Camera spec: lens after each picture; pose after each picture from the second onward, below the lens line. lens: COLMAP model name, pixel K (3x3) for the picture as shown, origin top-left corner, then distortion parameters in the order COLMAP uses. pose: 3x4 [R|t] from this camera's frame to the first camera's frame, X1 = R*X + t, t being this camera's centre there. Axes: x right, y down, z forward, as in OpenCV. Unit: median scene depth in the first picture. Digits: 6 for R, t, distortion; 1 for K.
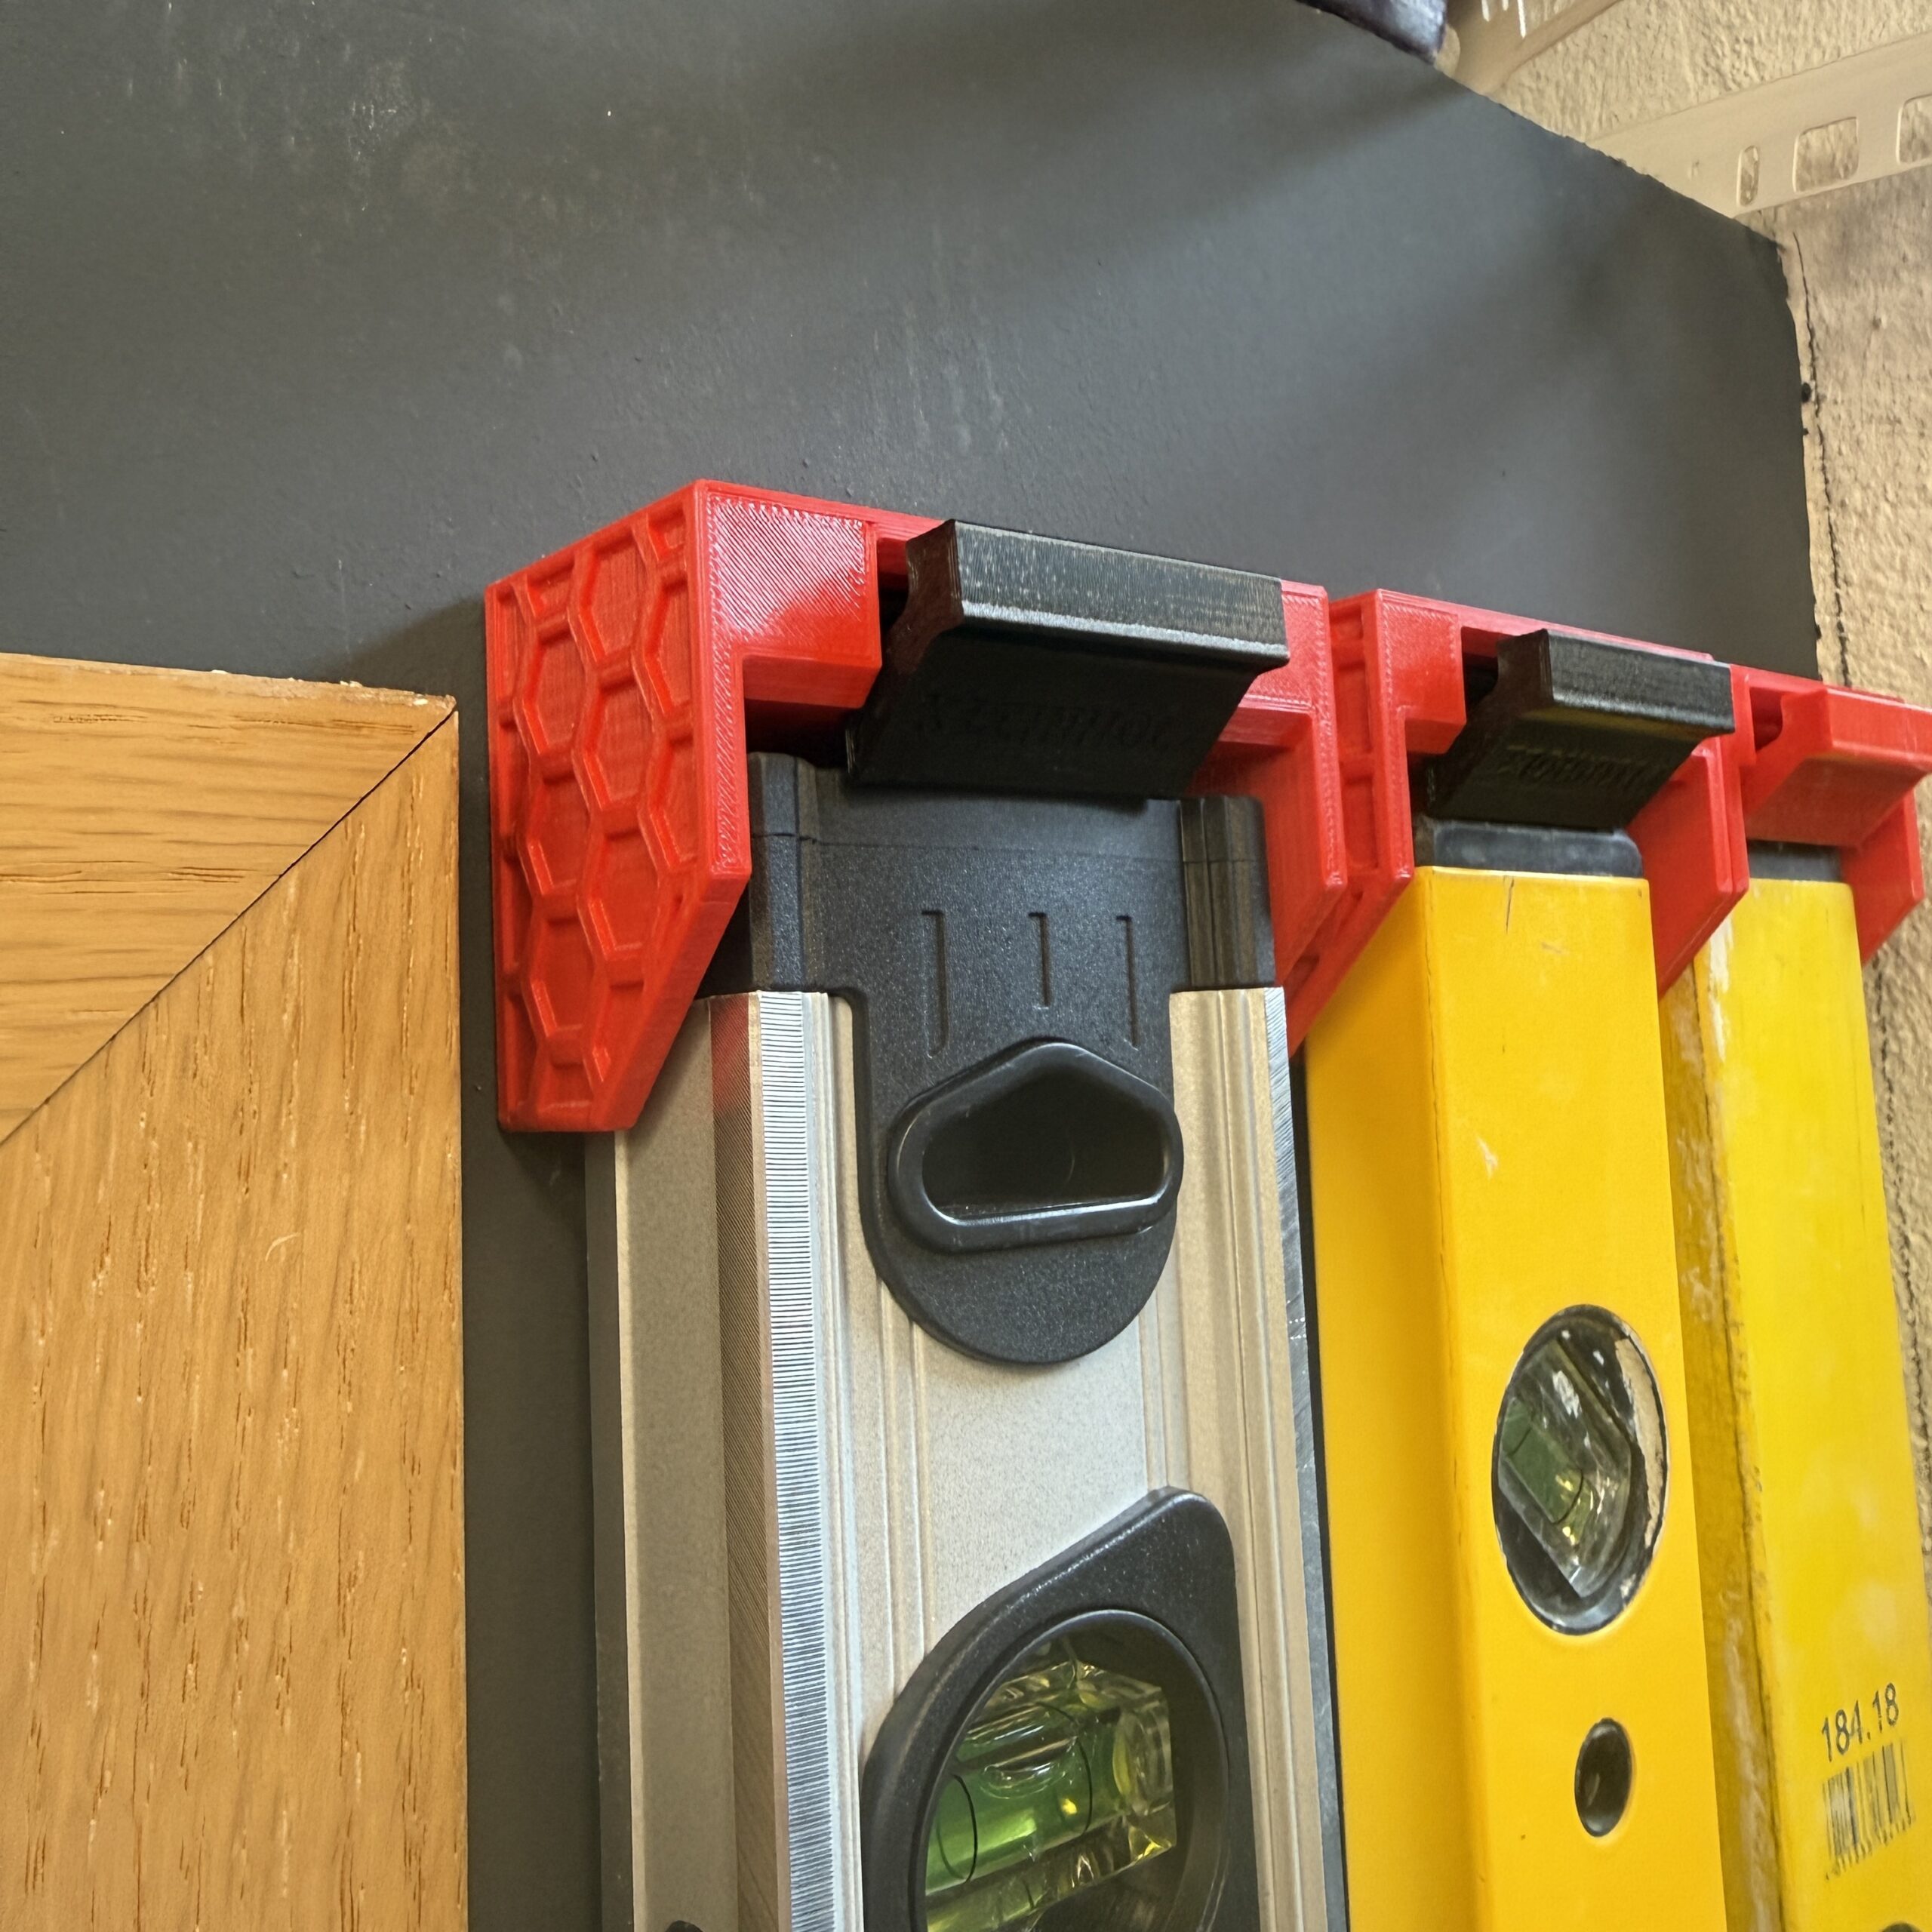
lens RADIAL K [[1883.5, 0, 966.0], [0, 1883.5, 966.0], [0, 0, 1]] dist [0.002930, -0.014983]
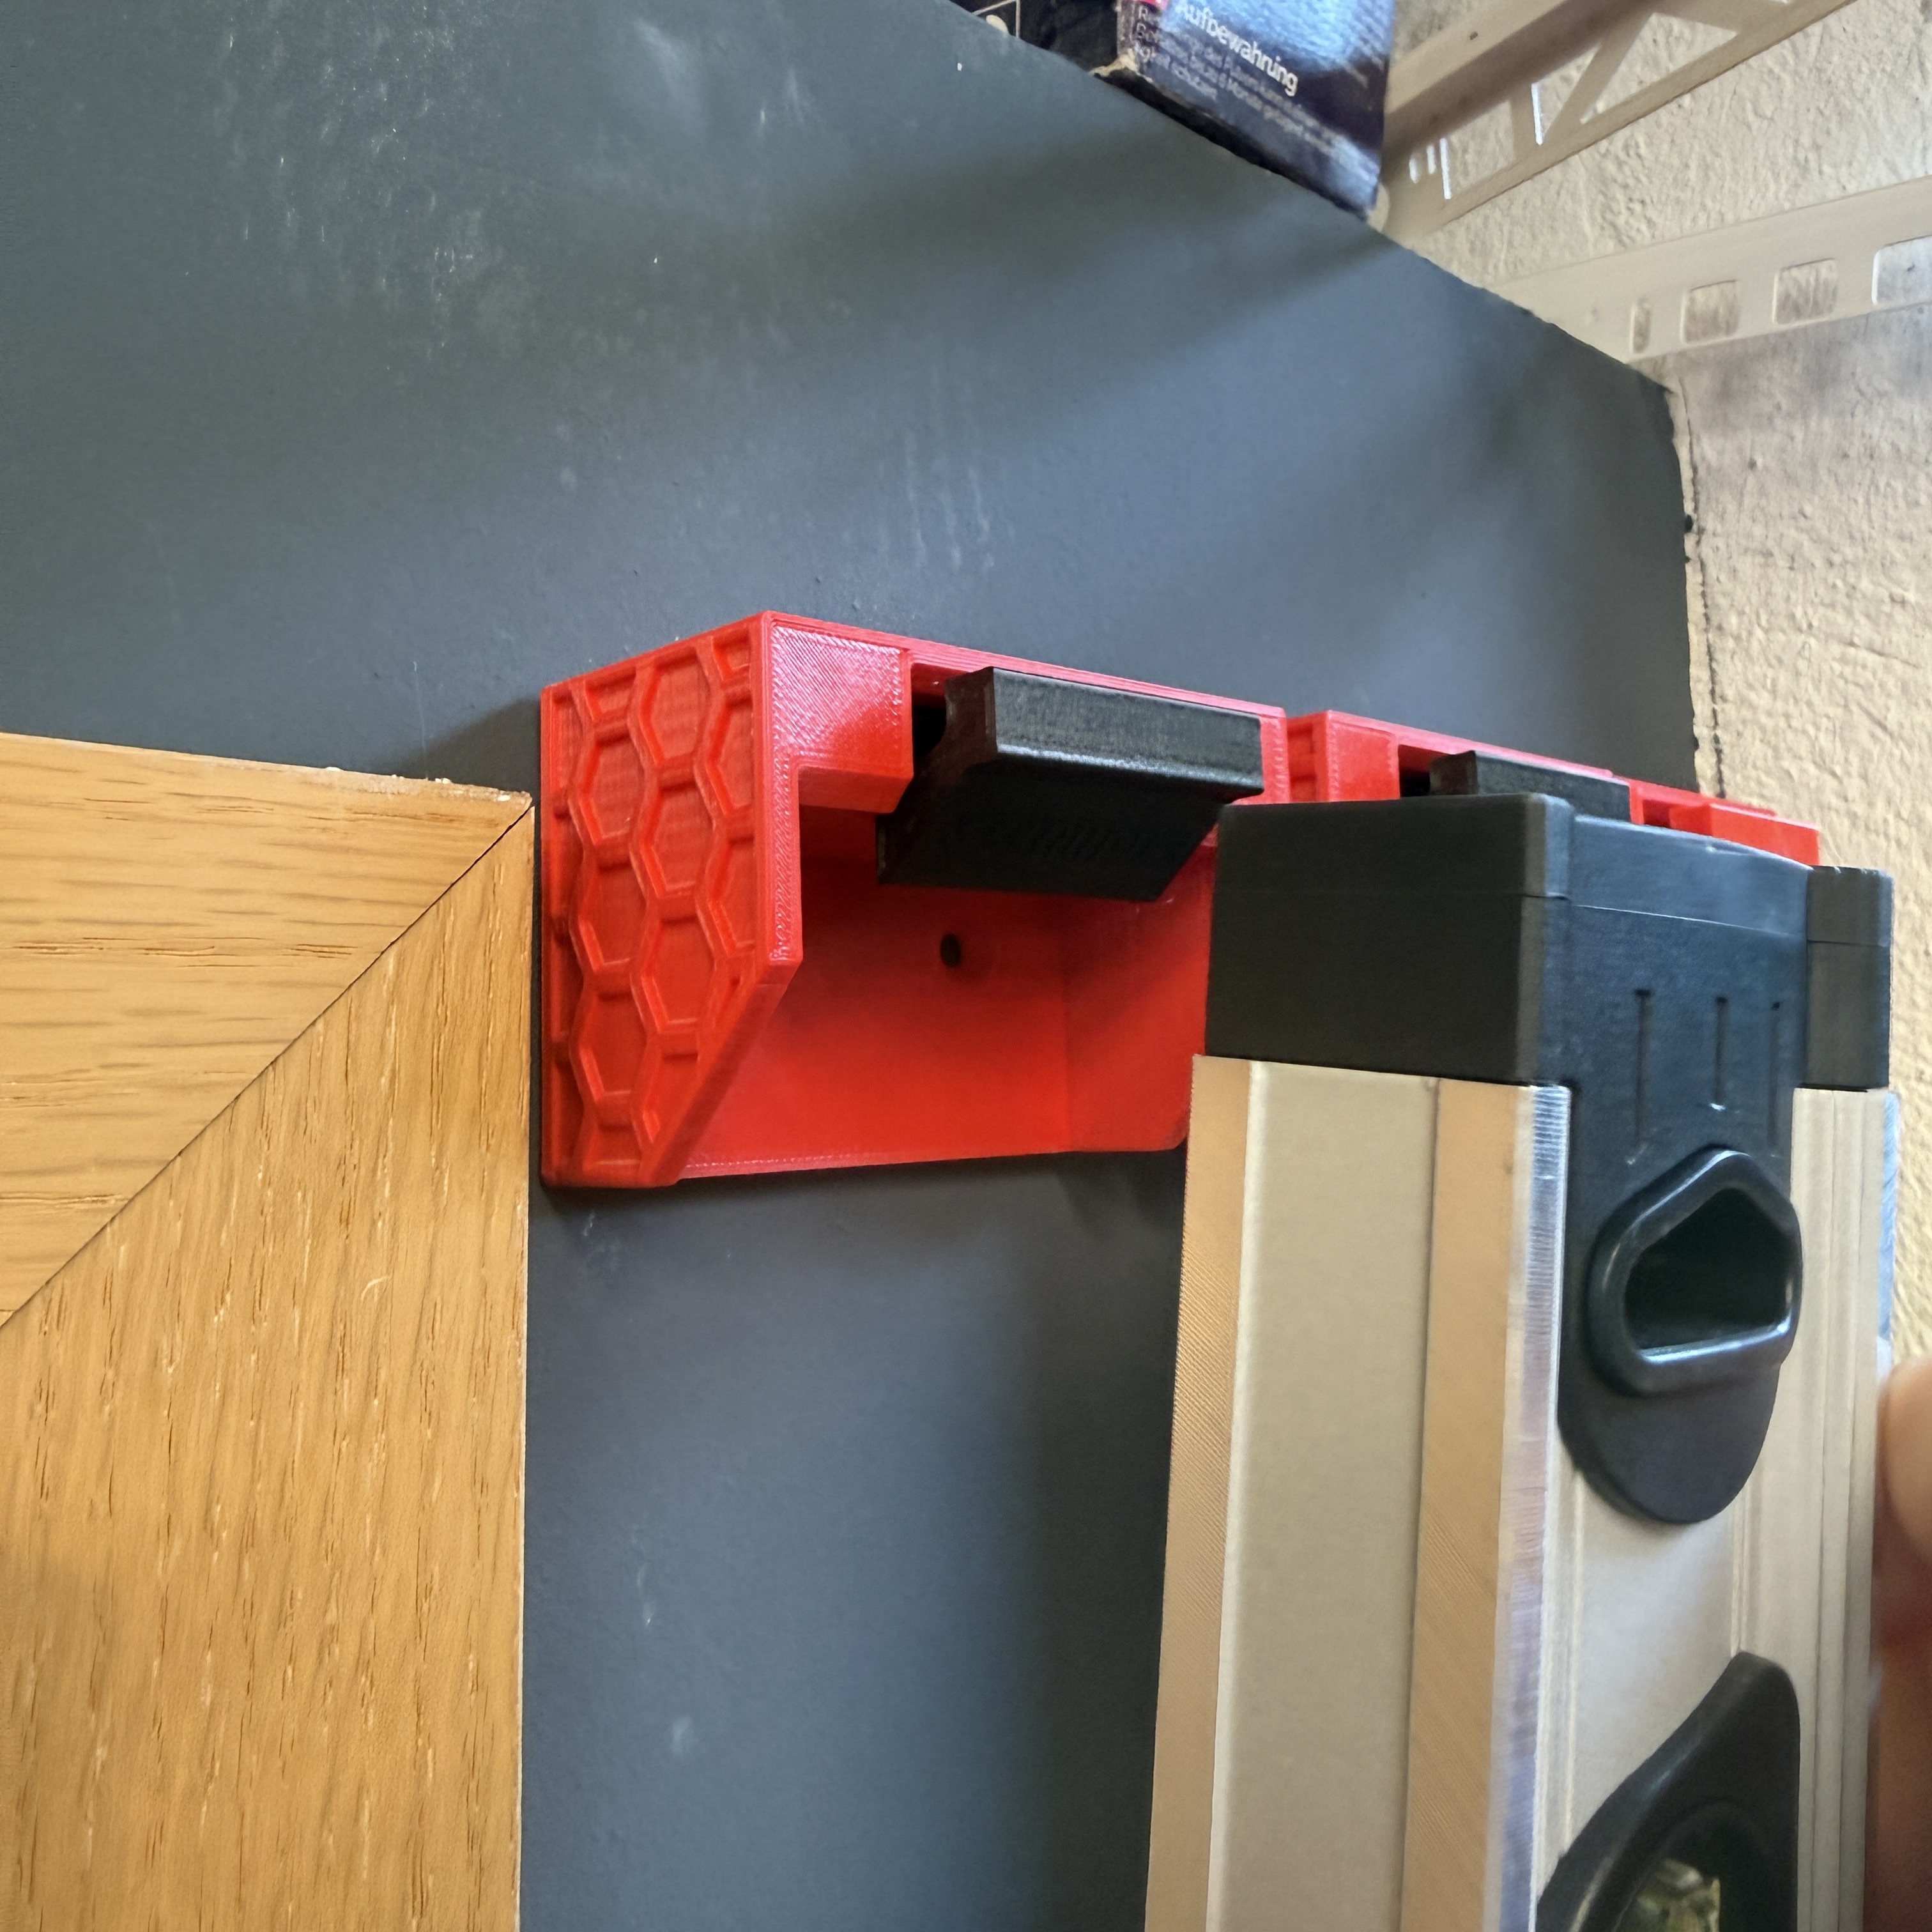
lens RADIAL K [[1883.5, 0, 966.0], [0, 1883.5, 966.0], [0, 0, 1]] dist [0.002930, -0.014983]
pose [[0.997473, 0.026357, 0.065980, -0.083451], [-0.024397, 0.999242, -0.030343, -0.013209], [-0.066729, 0.028657, 0.997360, -0.119191]]
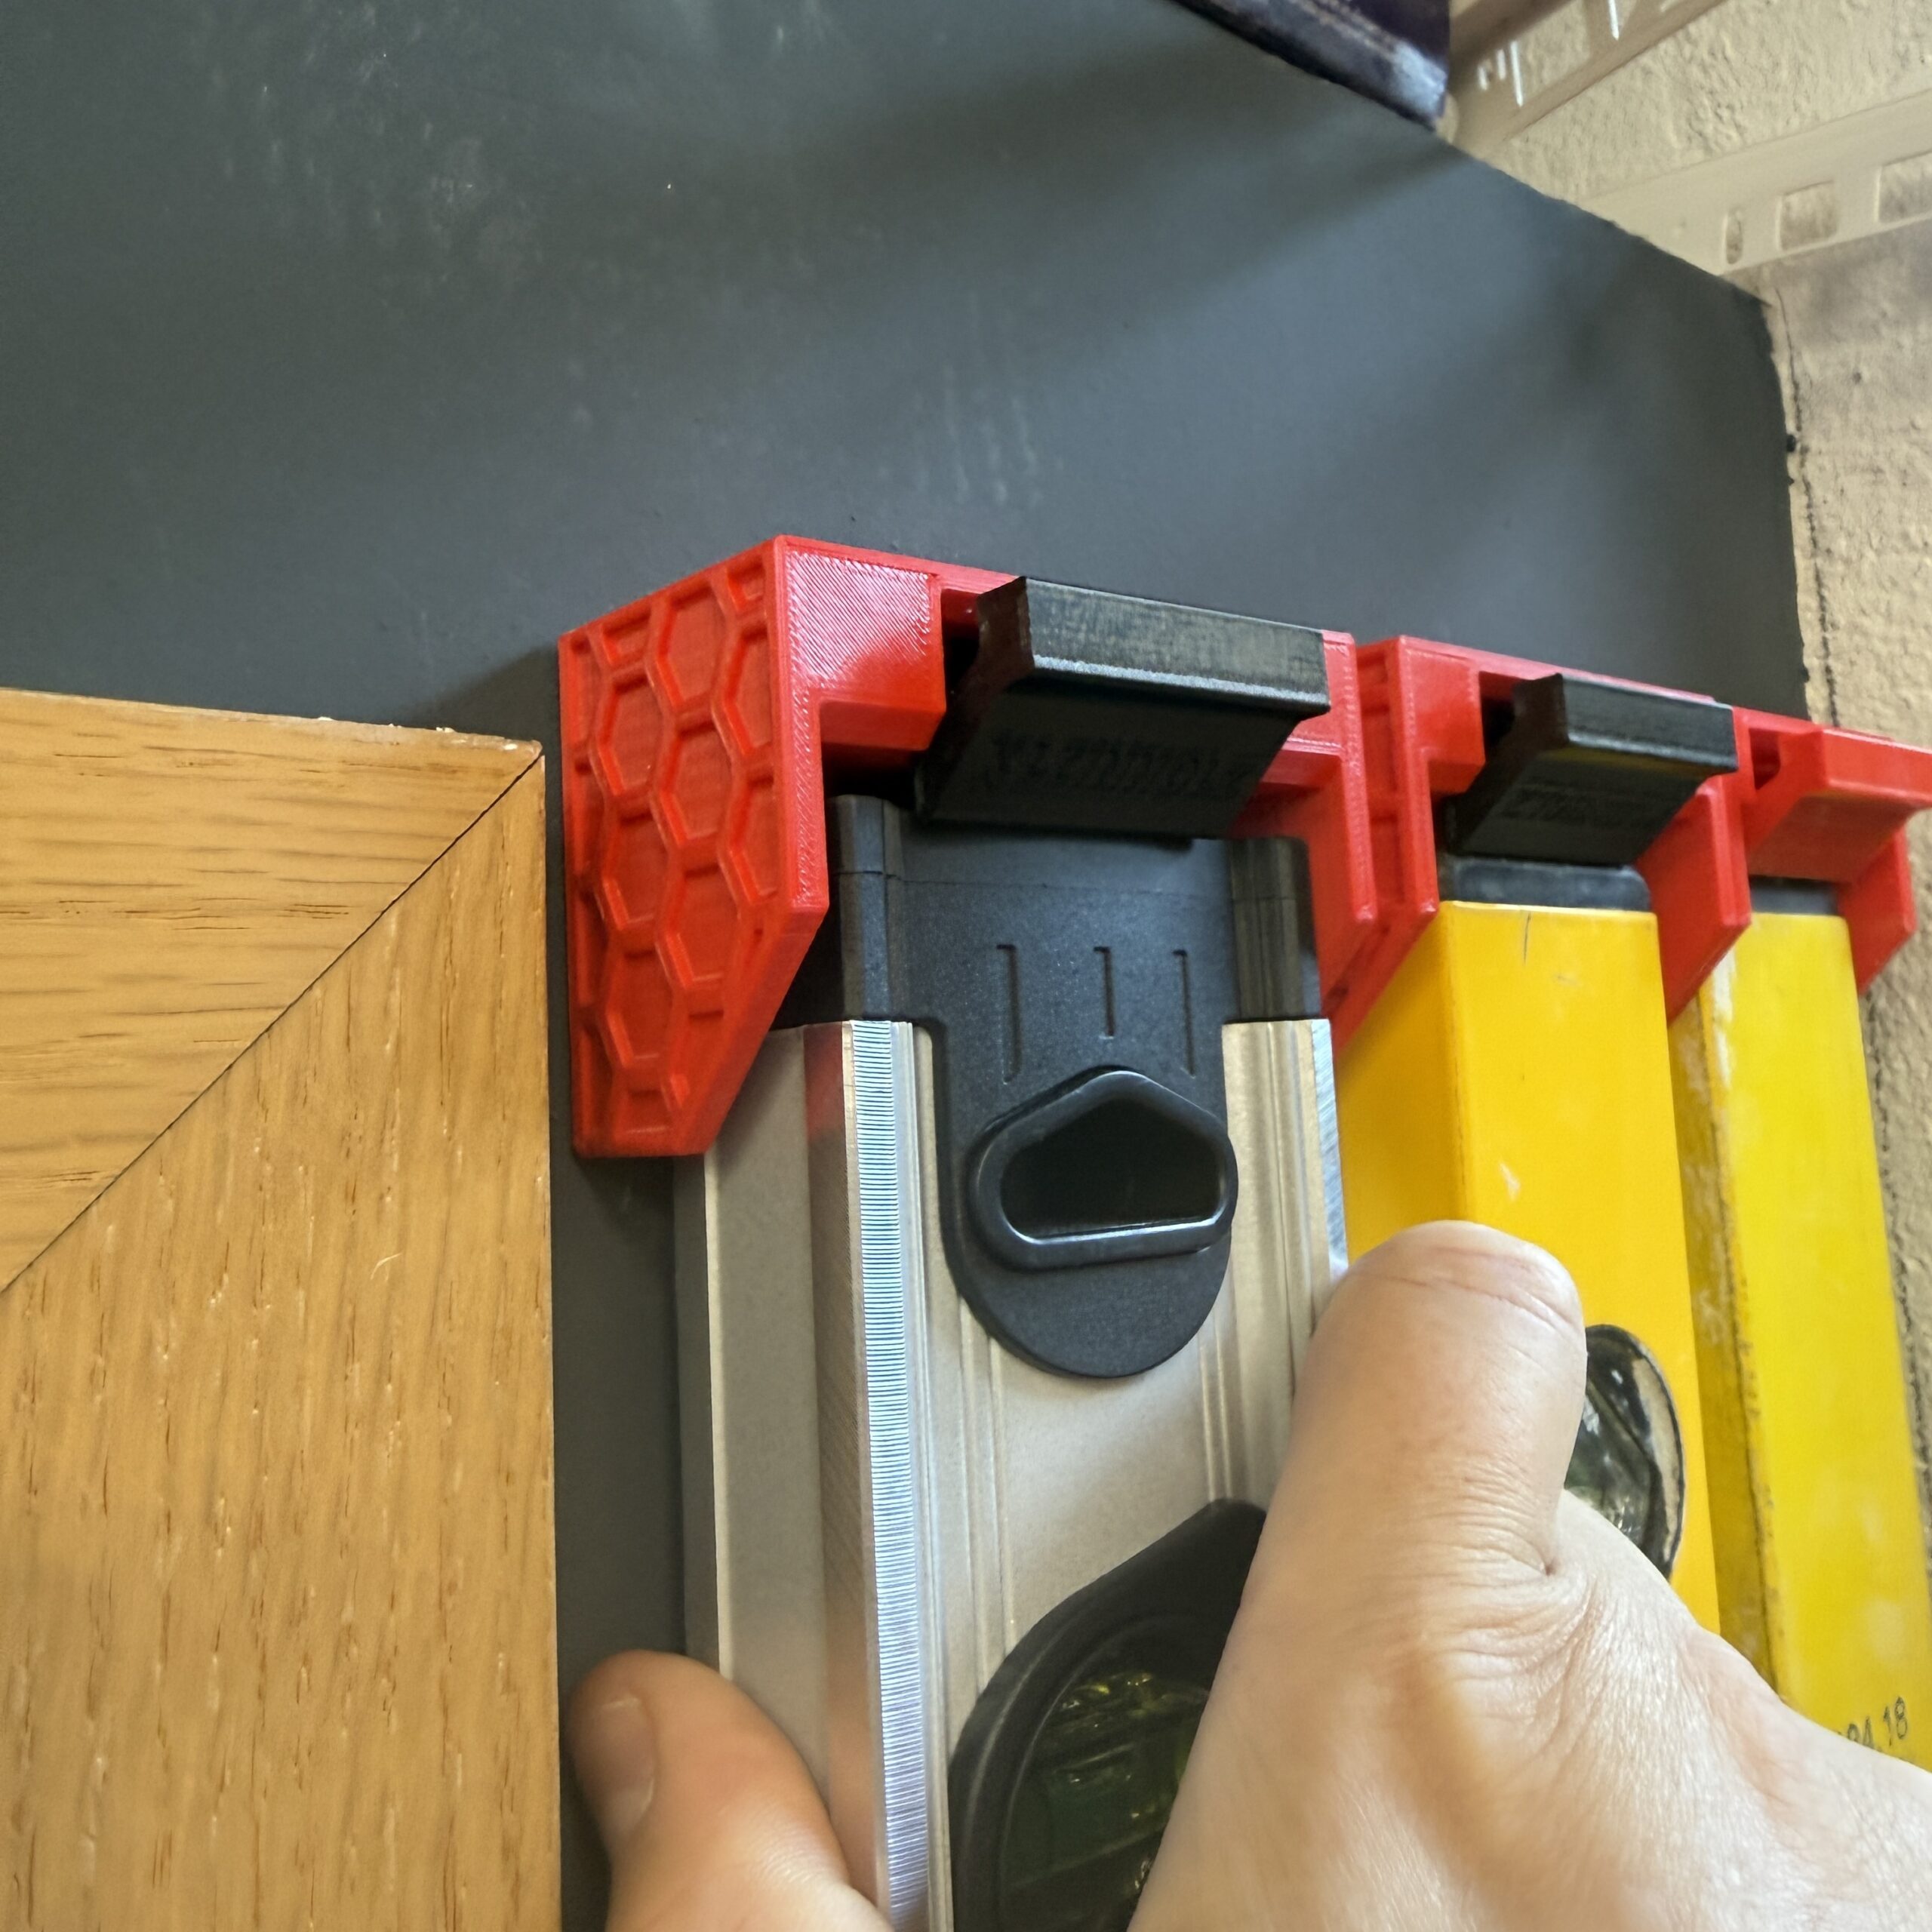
lens RADIAL K [[1883.5, 0, 966.0], [0, 1883.5, 966.0], [0, 0, 1]] dist [0.002930, -0.014983]
pose [[0.999917, -0.005623, 0.011560, -0.046086], [0.005892, 0.999709, -0.023391, 0.007751], [-0.011425, 0.023457, 0.999660, -0.046945]]
